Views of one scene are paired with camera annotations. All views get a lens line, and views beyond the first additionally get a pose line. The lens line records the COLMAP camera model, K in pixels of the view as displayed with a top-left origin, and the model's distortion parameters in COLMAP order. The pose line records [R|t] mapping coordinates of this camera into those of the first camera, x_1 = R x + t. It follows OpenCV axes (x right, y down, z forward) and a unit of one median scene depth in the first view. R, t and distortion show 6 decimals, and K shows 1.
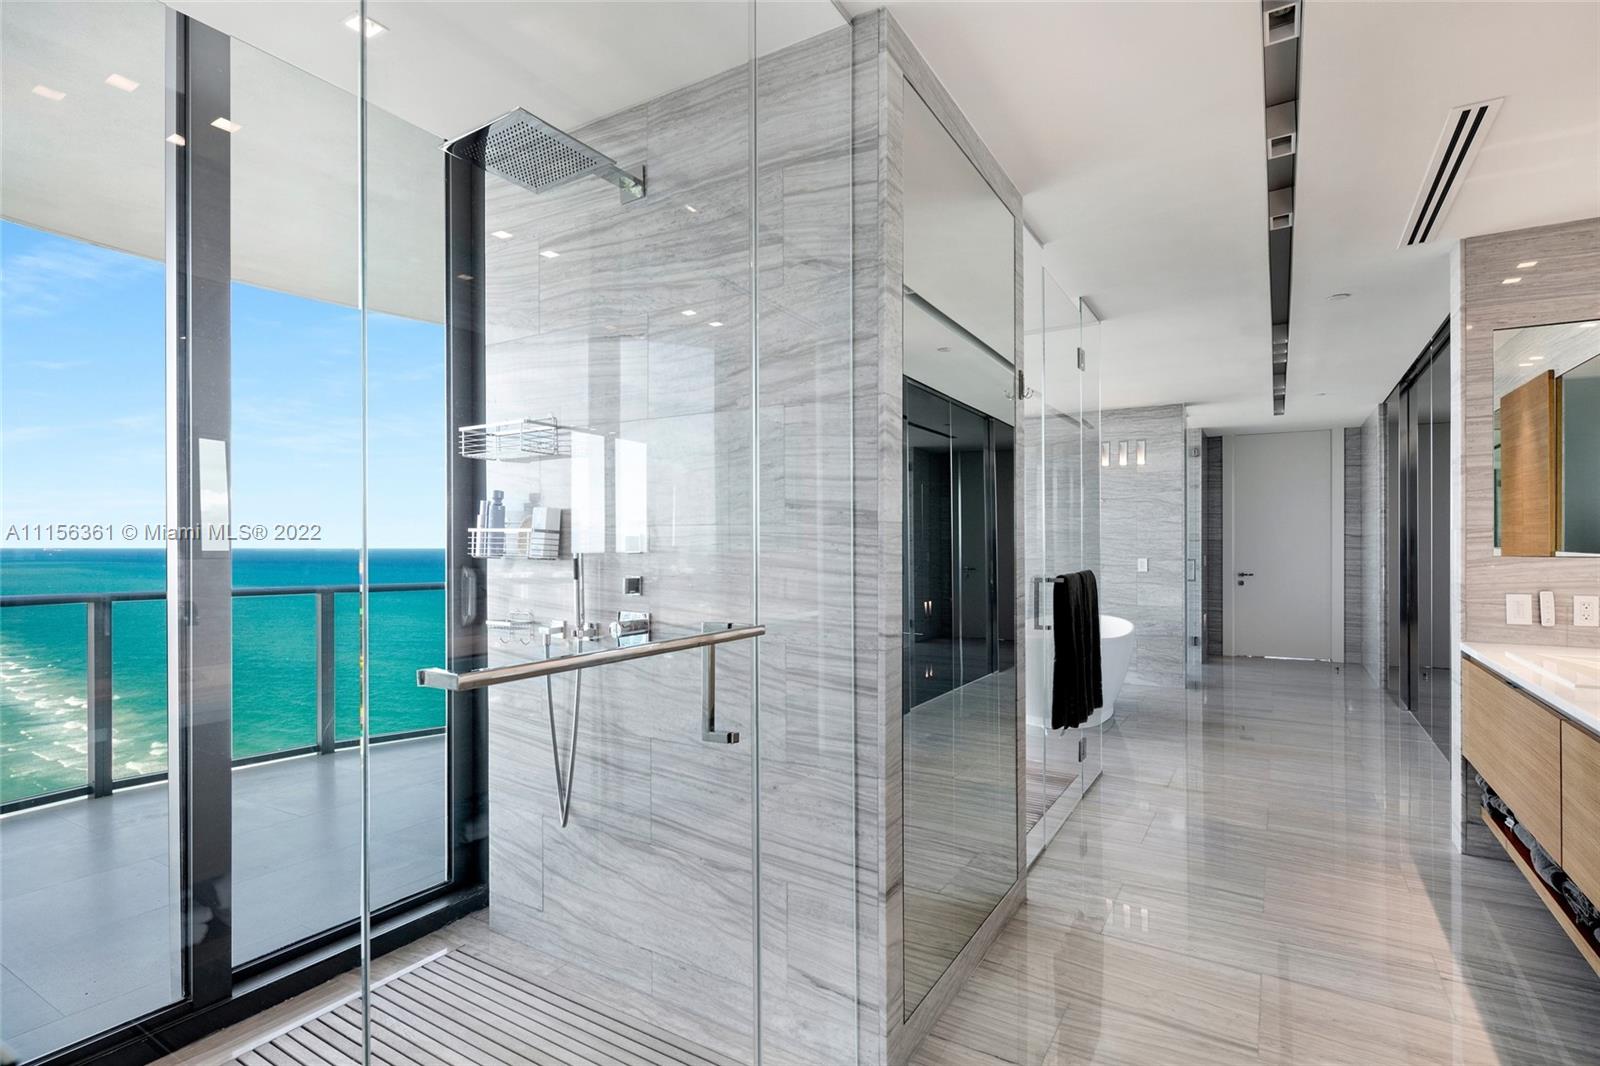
lens RADIAL K [[783.5, 0, 787.7], [0, 783.5, 542.8], [0, 0, 1]] dist [0.001056, 0.000373]
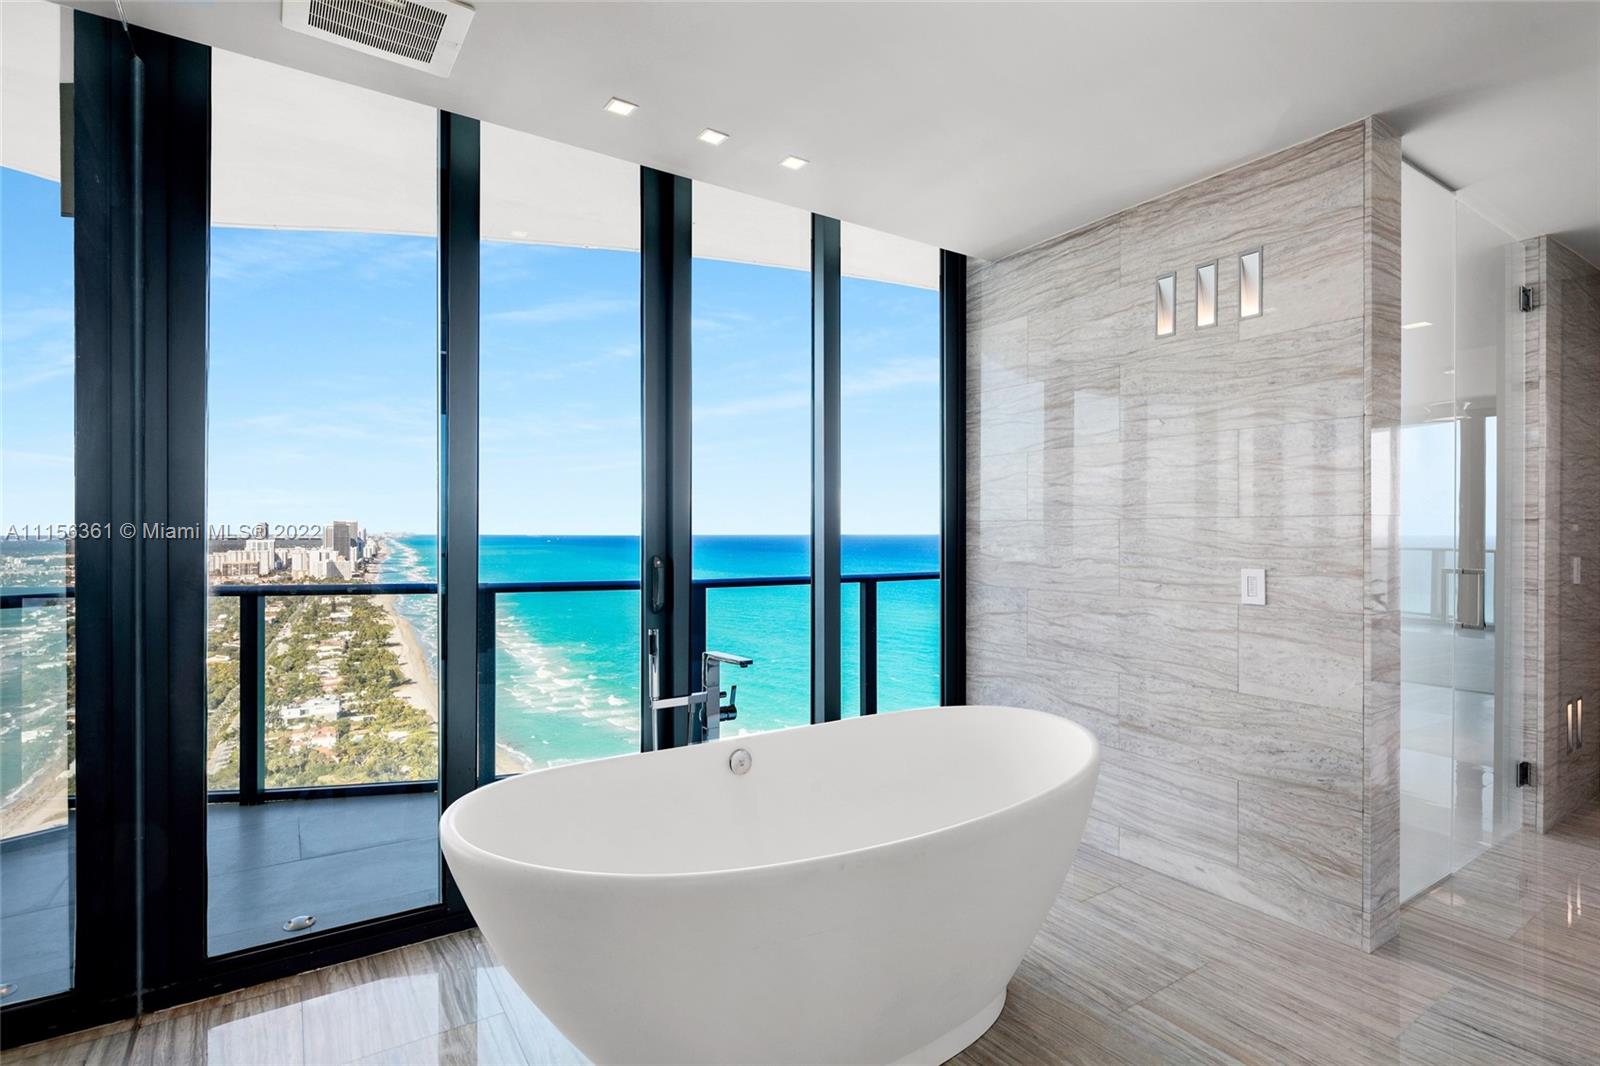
lens RADIAL K [[783.5, 0, 808.7], [0, 783.5, 533.9], [0, 0, 1]] dist [0.001056, 0.000373]
pose [[0.913221, 0.002843, -0.407455, 0.411005], [-0.001332, 0.999991, 0.003992, 0.002145], [0.407463, -0.003103, 0.913216, 0.572378]]
